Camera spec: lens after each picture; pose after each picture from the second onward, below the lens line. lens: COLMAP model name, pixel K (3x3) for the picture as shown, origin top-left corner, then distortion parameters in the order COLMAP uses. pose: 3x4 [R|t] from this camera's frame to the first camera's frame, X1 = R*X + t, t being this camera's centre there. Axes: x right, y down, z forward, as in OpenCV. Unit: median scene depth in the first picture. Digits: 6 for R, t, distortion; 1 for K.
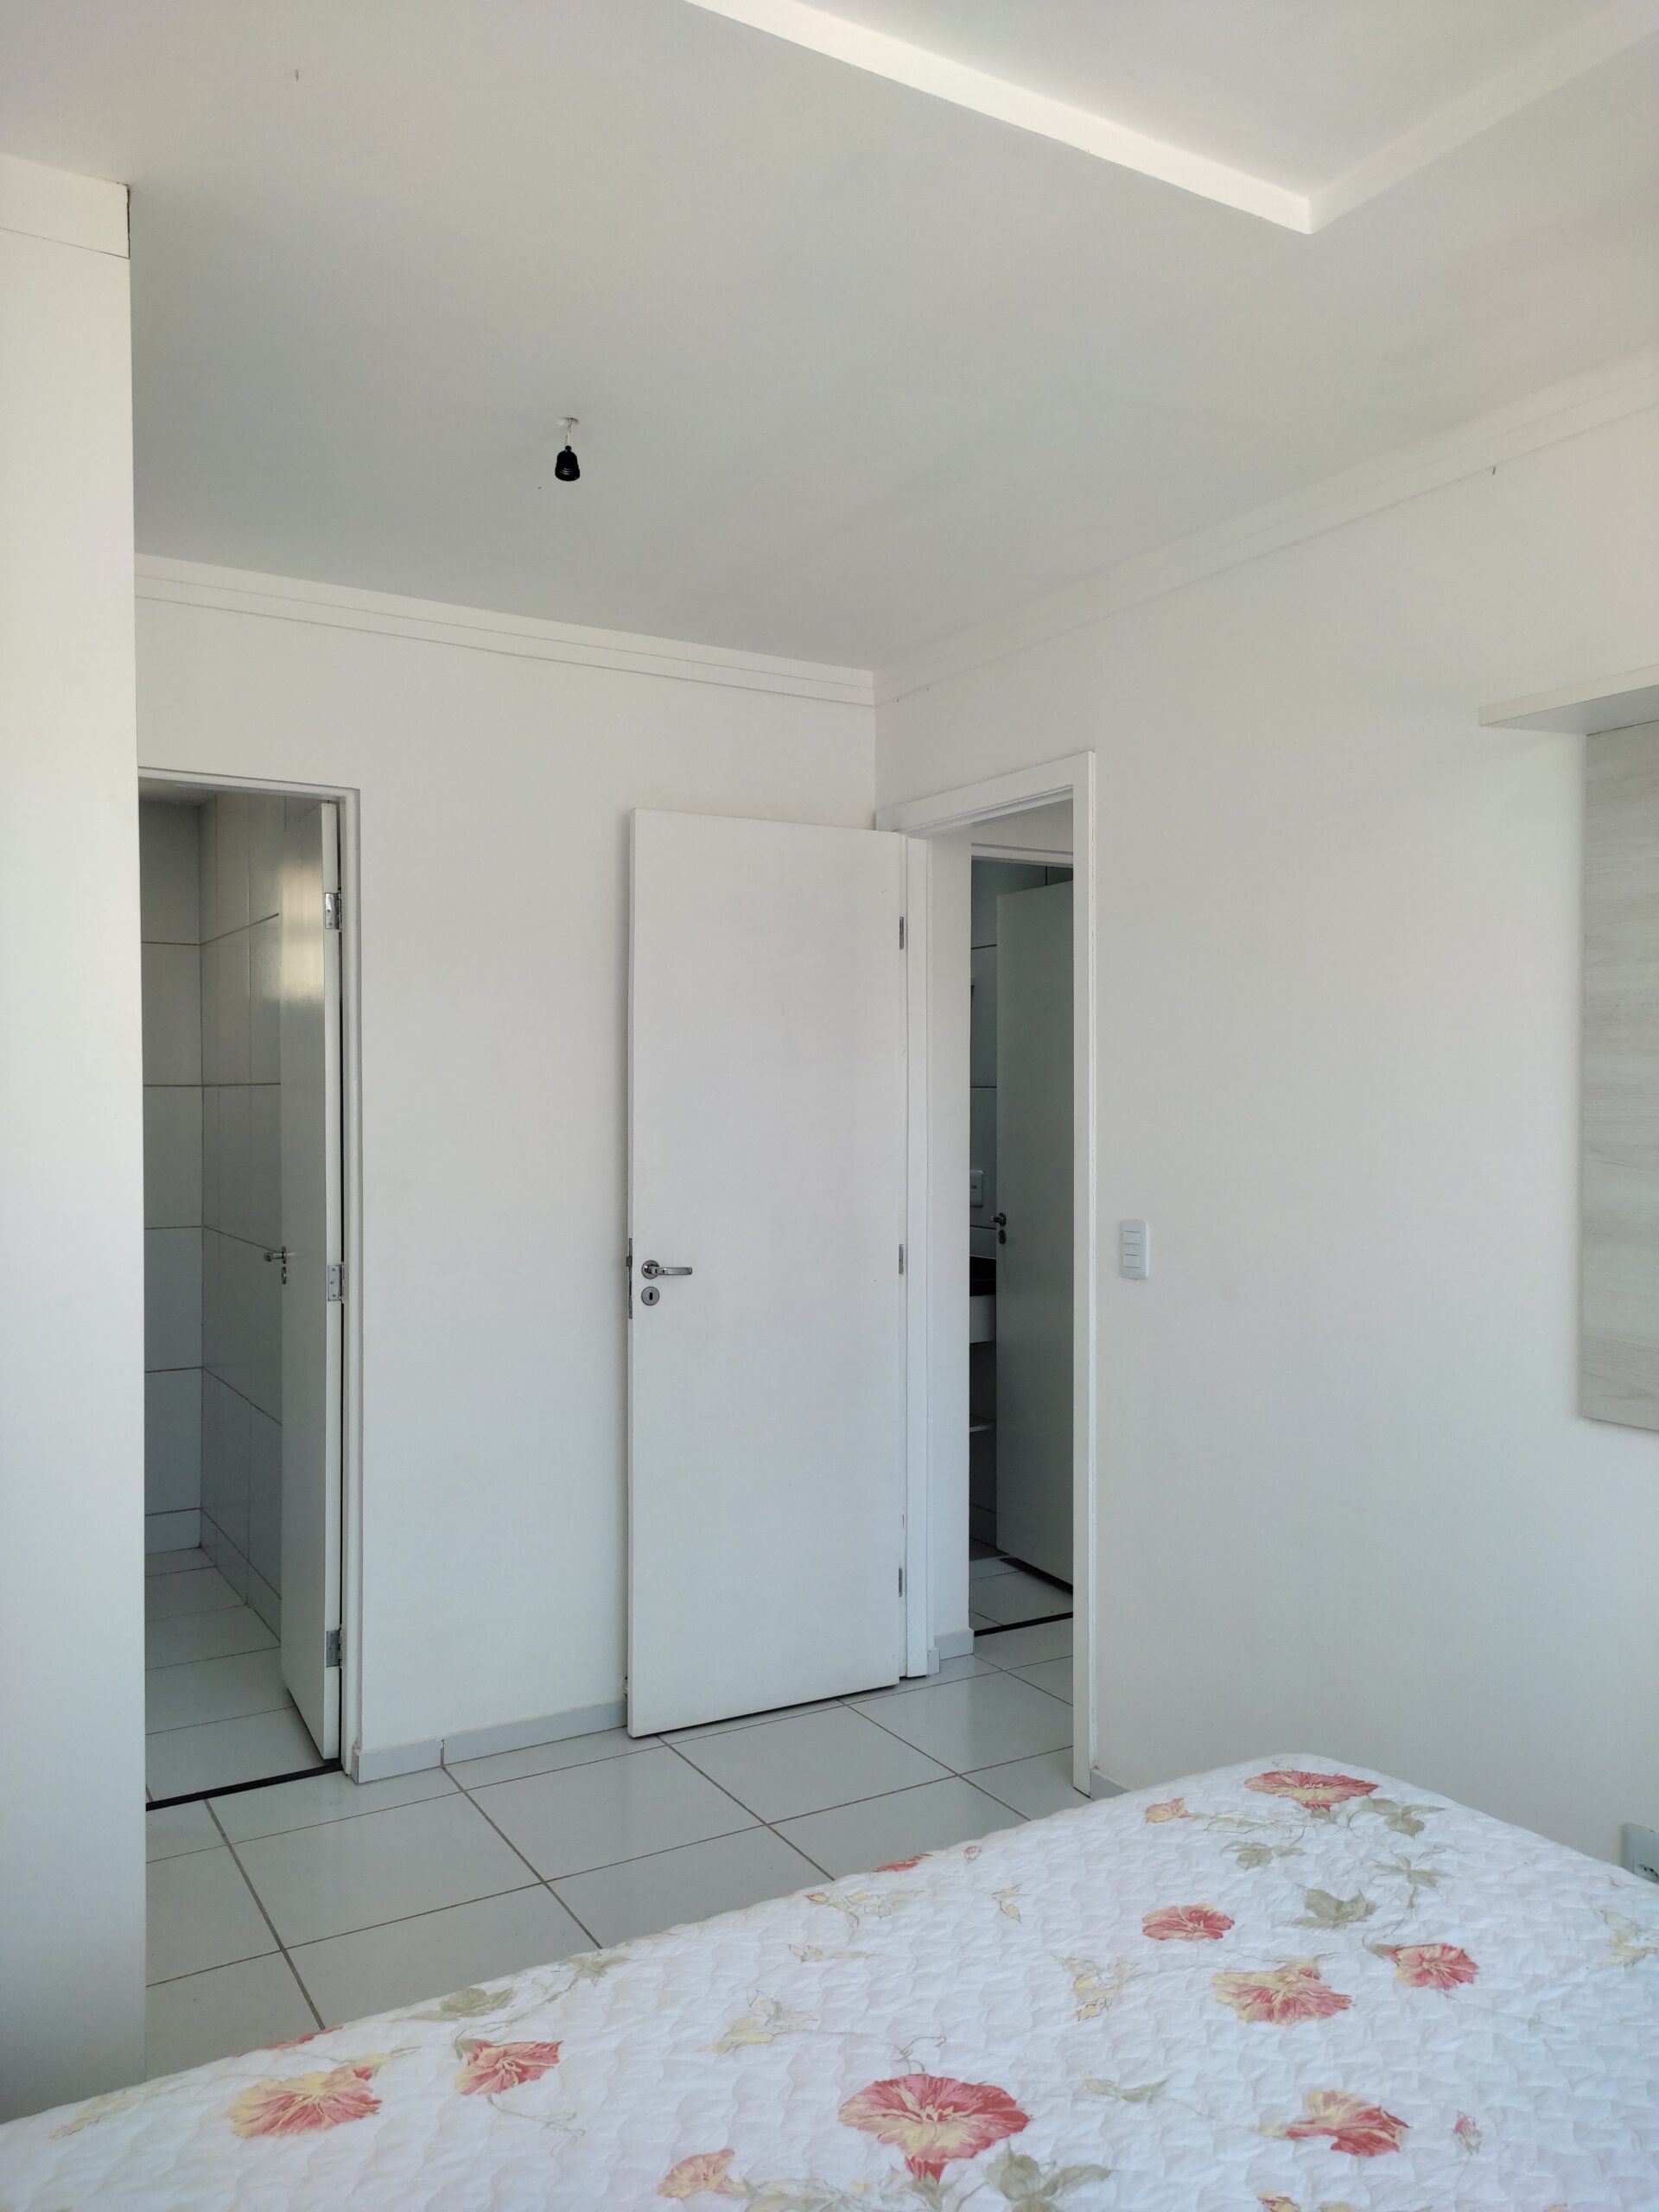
lens RADIAL K [[1666.5, 0, 837.7], [0, 1666.5, 1100.7], [0, 0, 1]] dist [0.037872, -0.015404]
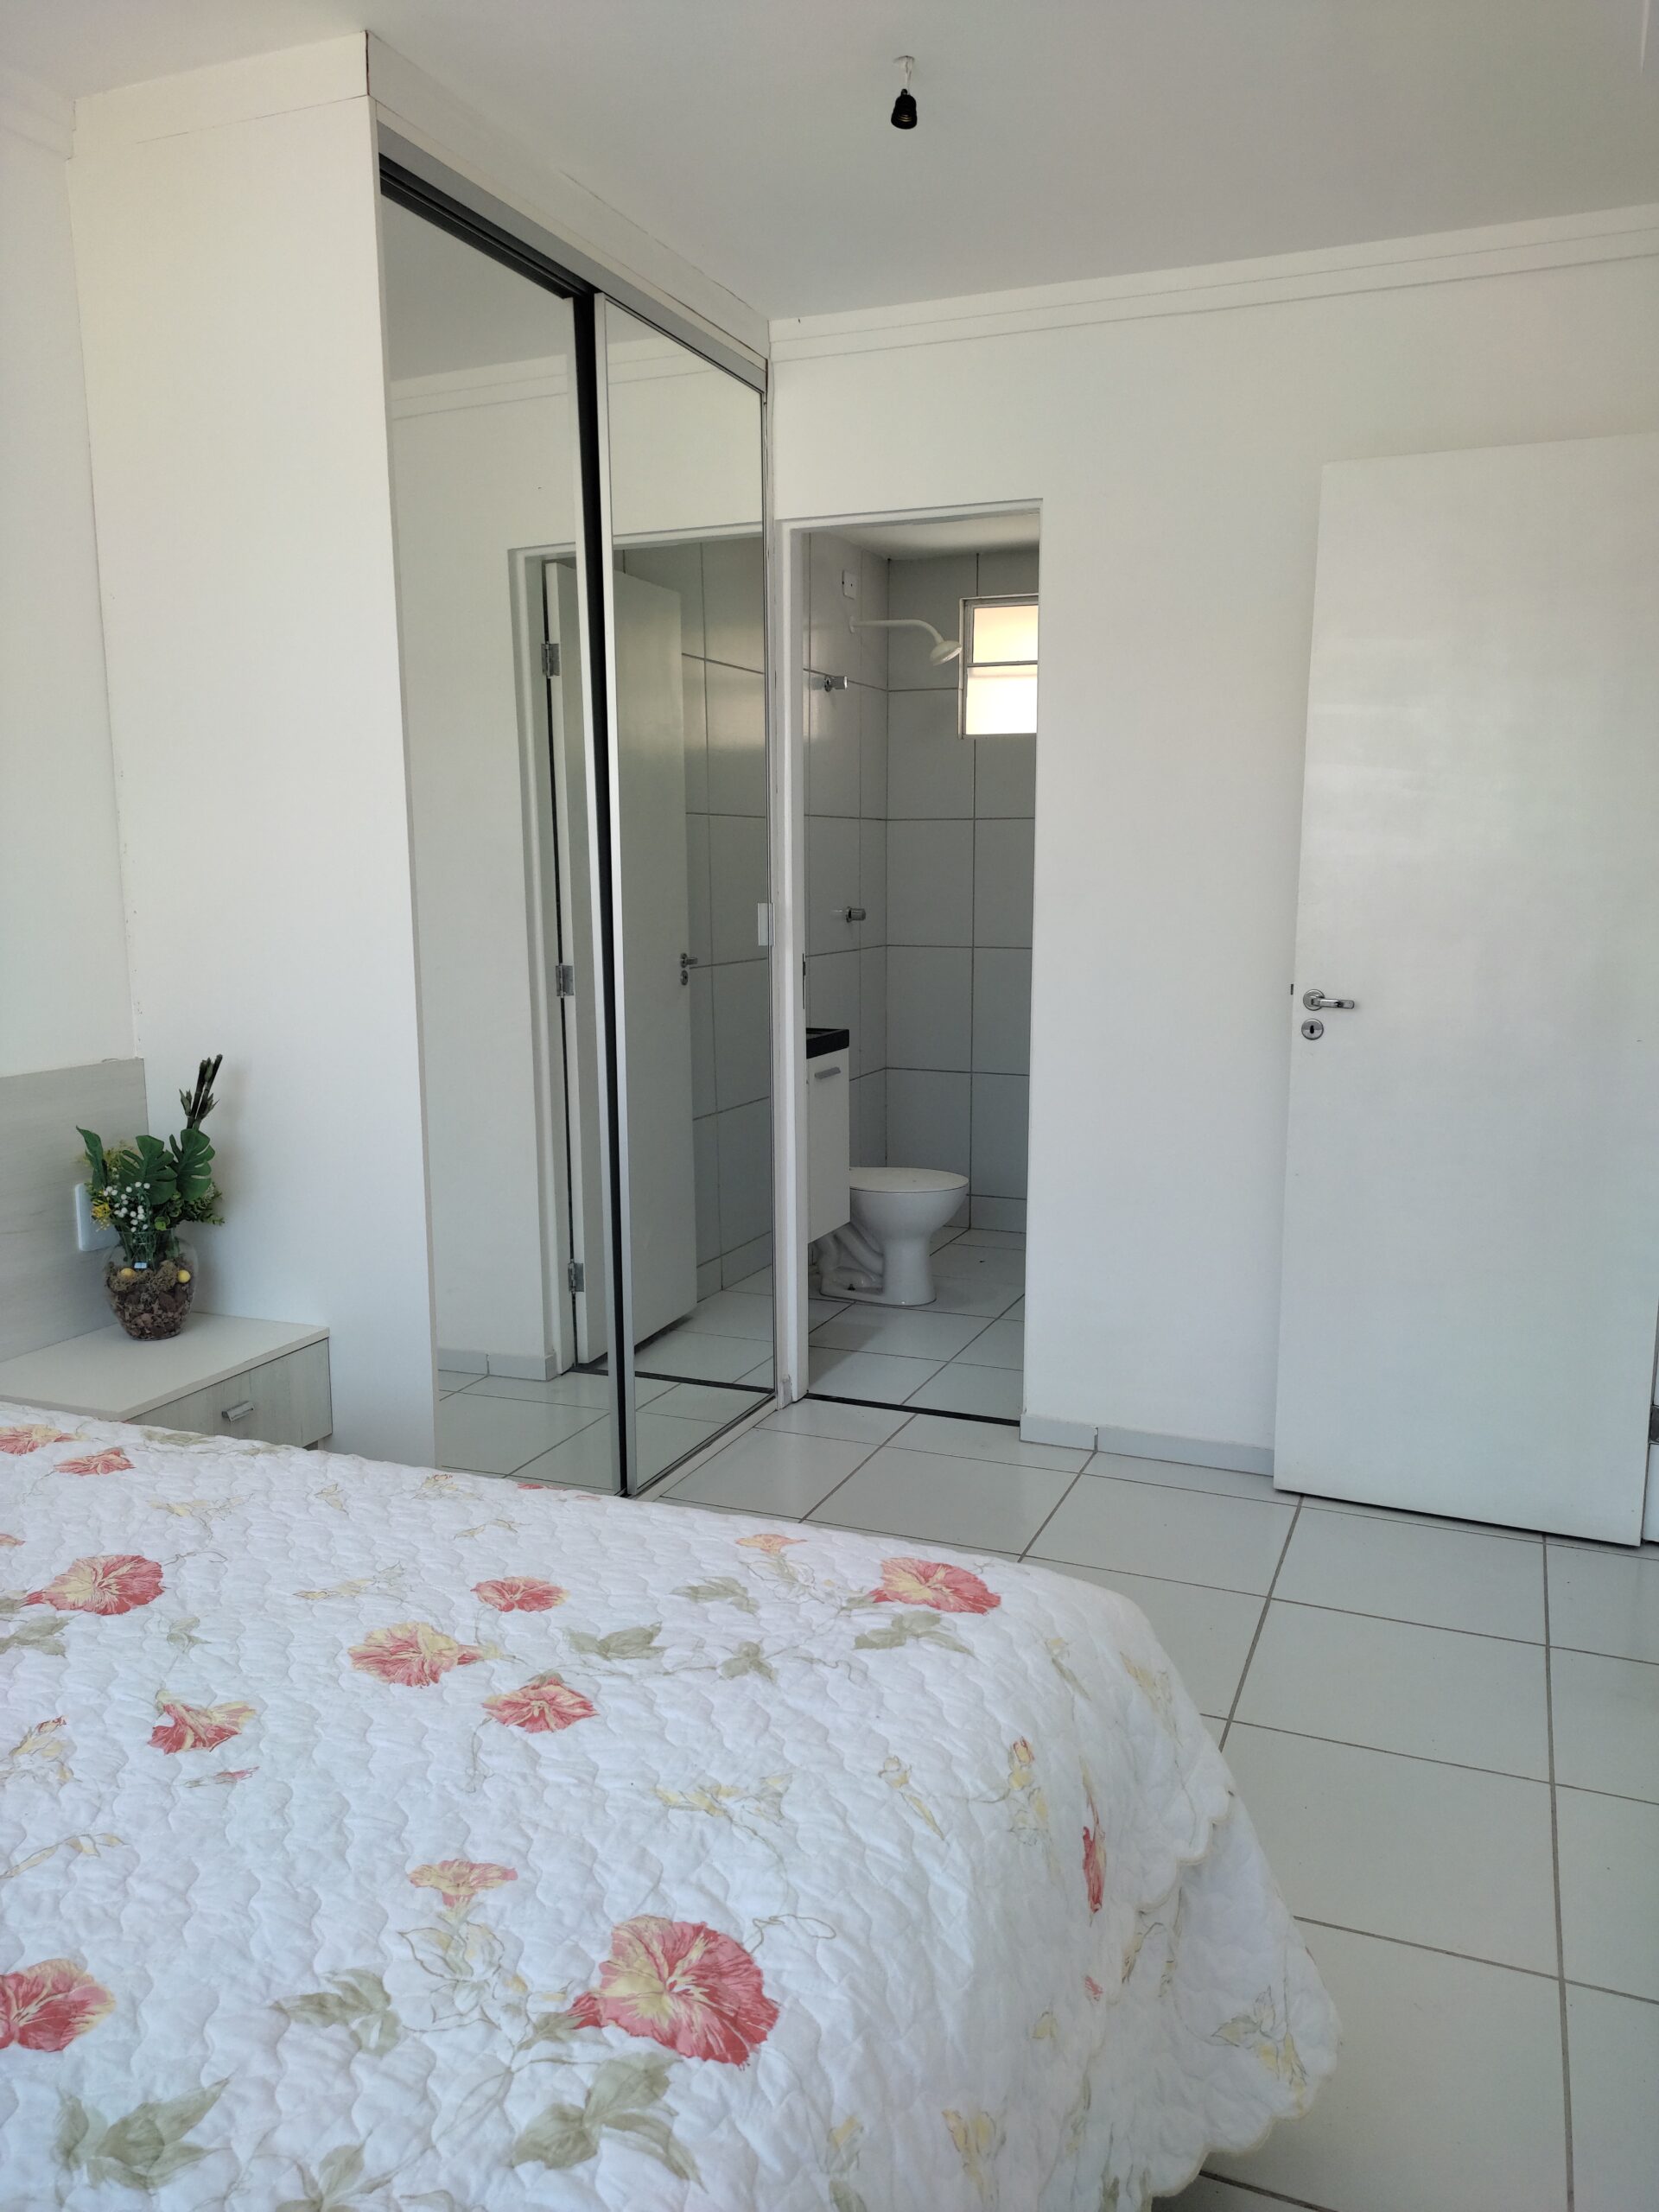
lens RADIAL K [[1666.5, 0, 843.3], [0, 1666.5, 1087.3], [0, 0, 1]] dist [0.037872, -0.015404]
pose [[0.615940, 0.118777, -0.778788, 0.998591], [-0.014449, 0.990106, 0.139578, 0.057576], [0.787661, -0.074719, 0.611562, 0.551553]]
